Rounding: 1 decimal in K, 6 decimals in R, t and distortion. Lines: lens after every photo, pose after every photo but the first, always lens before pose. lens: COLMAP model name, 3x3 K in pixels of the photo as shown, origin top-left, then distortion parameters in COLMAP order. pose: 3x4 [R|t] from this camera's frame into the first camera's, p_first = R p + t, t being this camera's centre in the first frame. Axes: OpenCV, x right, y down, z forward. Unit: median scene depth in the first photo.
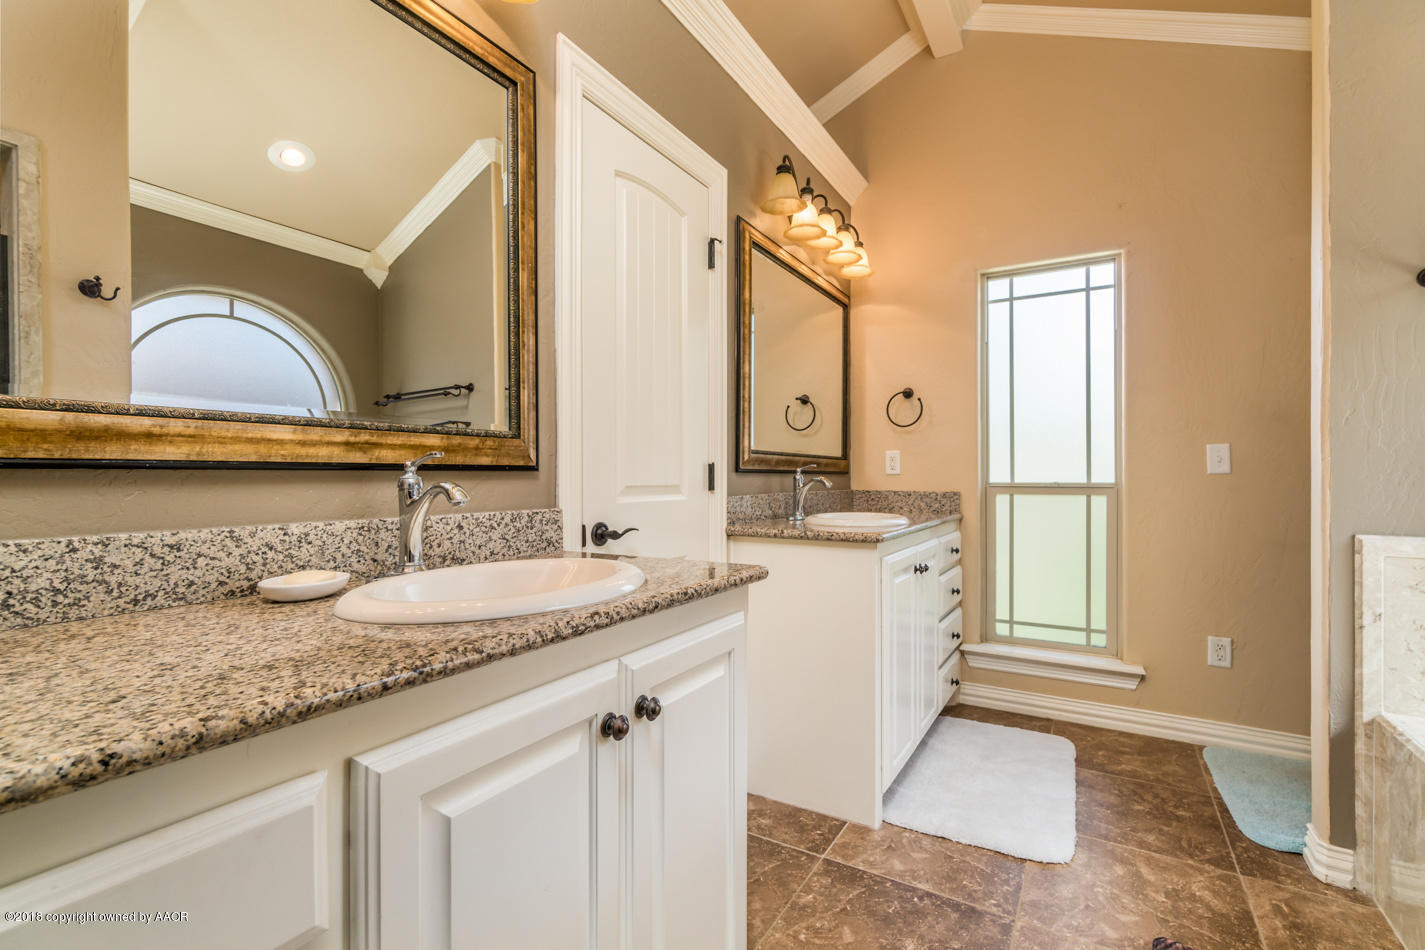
lens RADIAL K [[665.5, 0, 721.4], [0, 665.5, 480.9], [0, 0, 1]] dist [0.003559, 0.000095]
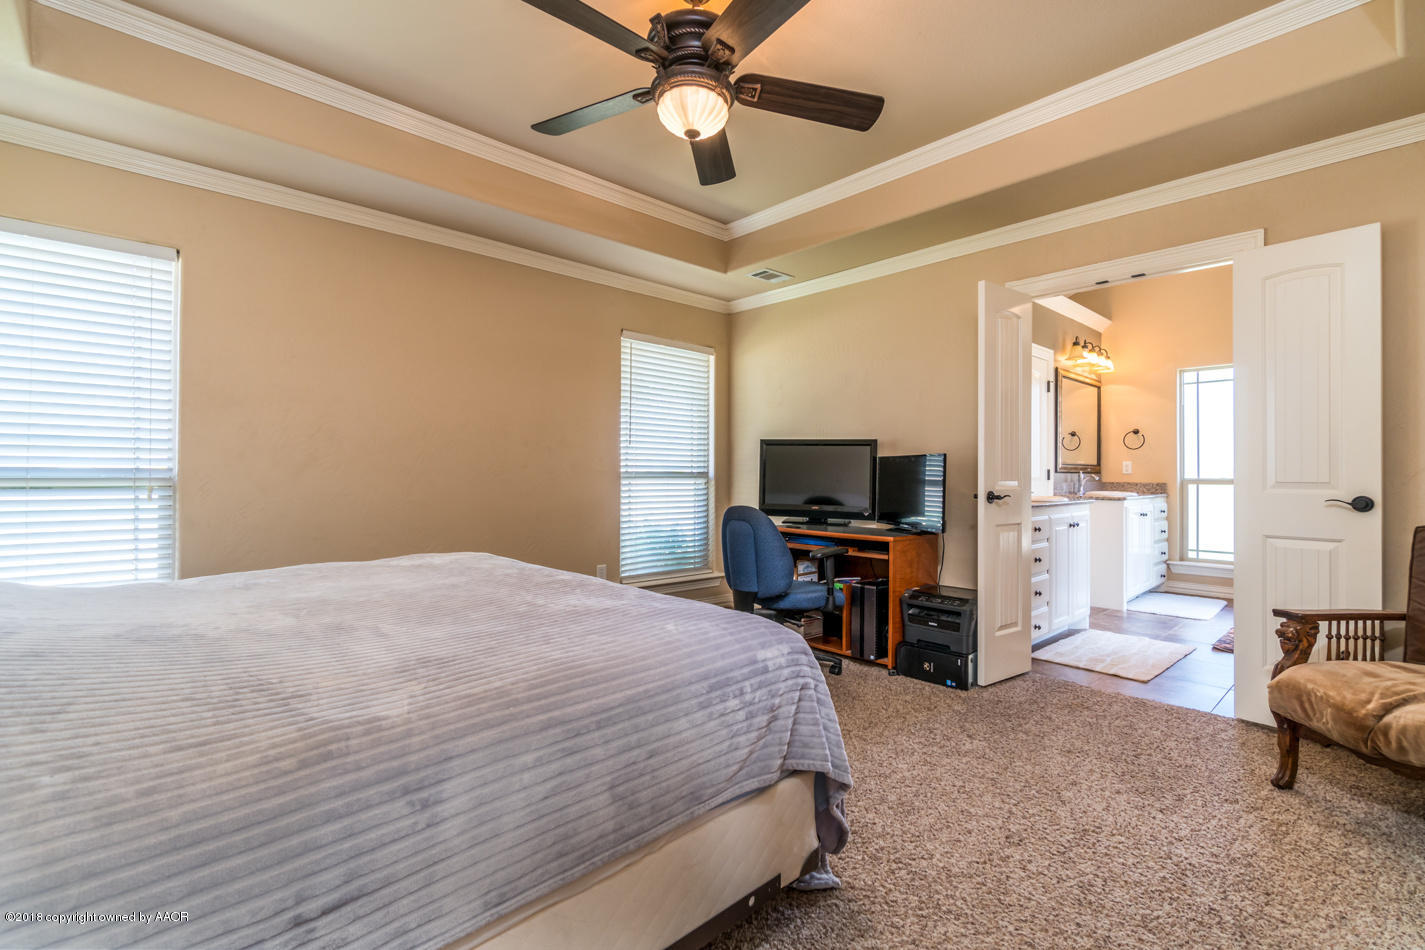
lens RADIAL K [[643.5, 0, 711.3], [0, 643.5, 469.1], [0, 0, 1]] dist [-0.000652, -0.000063]
pose [[0.955535, 0.004192, -0.294847, -0.361374], [-0.008331, 0.999884, -0.012783, 0.011678], [0.294760, 0.014671, 0.955459, -1.195854]]
